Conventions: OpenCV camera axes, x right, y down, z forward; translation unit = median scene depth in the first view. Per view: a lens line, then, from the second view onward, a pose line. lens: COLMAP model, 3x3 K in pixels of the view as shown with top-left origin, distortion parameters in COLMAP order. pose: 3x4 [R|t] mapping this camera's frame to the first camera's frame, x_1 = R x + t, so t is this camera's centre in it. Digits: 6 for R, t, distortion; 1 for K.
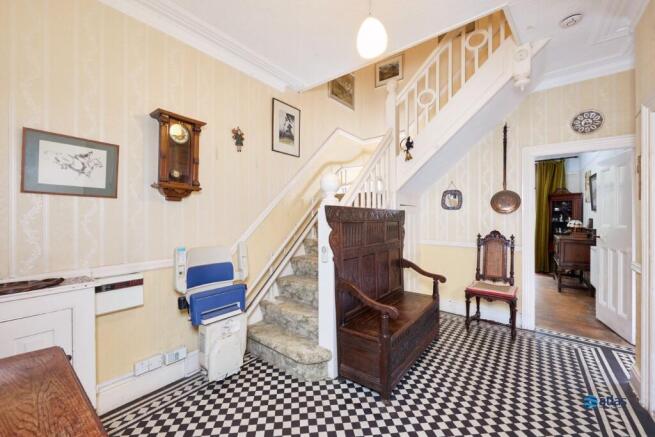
lens RADIAL K [[258.0, 0, 329.3], [0, 258.0, 216.6], [0, 0, 1]] dist [0.000304, -0.000052]
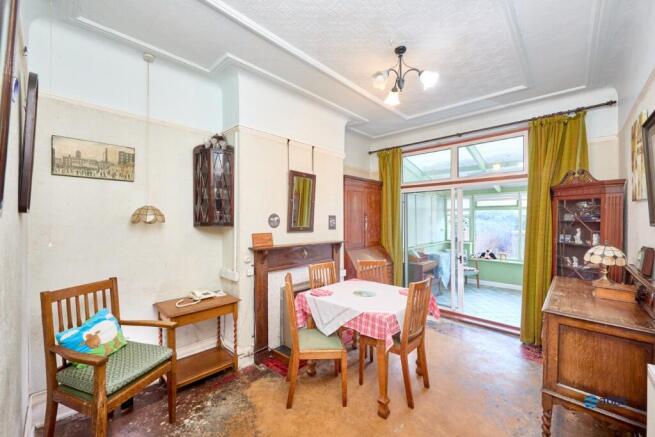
lens RADIAL K [[258.0, 0, 324.4], [0, 258.0, 219.8], [0, 0, 1]] dist [0.000304, -0.000052]
pose [[0.994725, -0.000263, -0.102578, 0.529862], [0.000406, 0.999999, 0.001376, -0.026717], [0.102577, -0.001410, 0.994724, 0.527099]]
